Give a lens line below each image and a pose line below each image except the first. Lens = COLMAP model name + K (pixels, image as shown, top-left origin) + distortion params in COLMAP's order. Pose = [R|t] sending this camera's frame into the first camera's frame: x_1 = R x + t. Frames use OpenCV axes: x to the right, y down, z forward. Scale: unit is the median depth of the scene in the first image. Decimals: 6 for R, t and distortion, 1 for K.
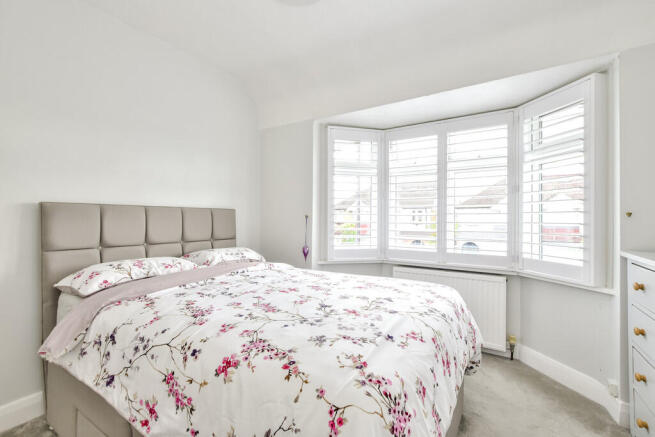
lens RADIAL K [[289.0, 0, 325.8], [0, 289.0, 217.1], [0, 0, 1]] dist [-0.013067, 0.001462]
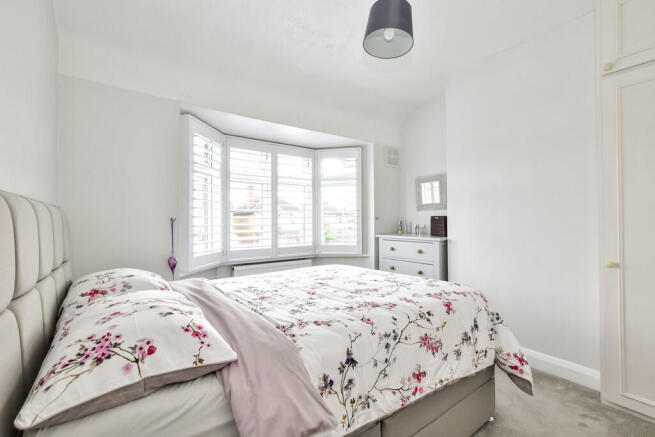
lens RADIAL K [[289.0, 0, 325.9], [0, 289.0, 220.4], [0, 0, 1]] dist [-0.013067, 0.001462]
pose [[0.362715, -0.004903, 0.931887, -0.783146], [0.004795, 0.999983, 0.003395, -0.000637], [-0.931888, 0.003238, 0.362733, 0.377205]]
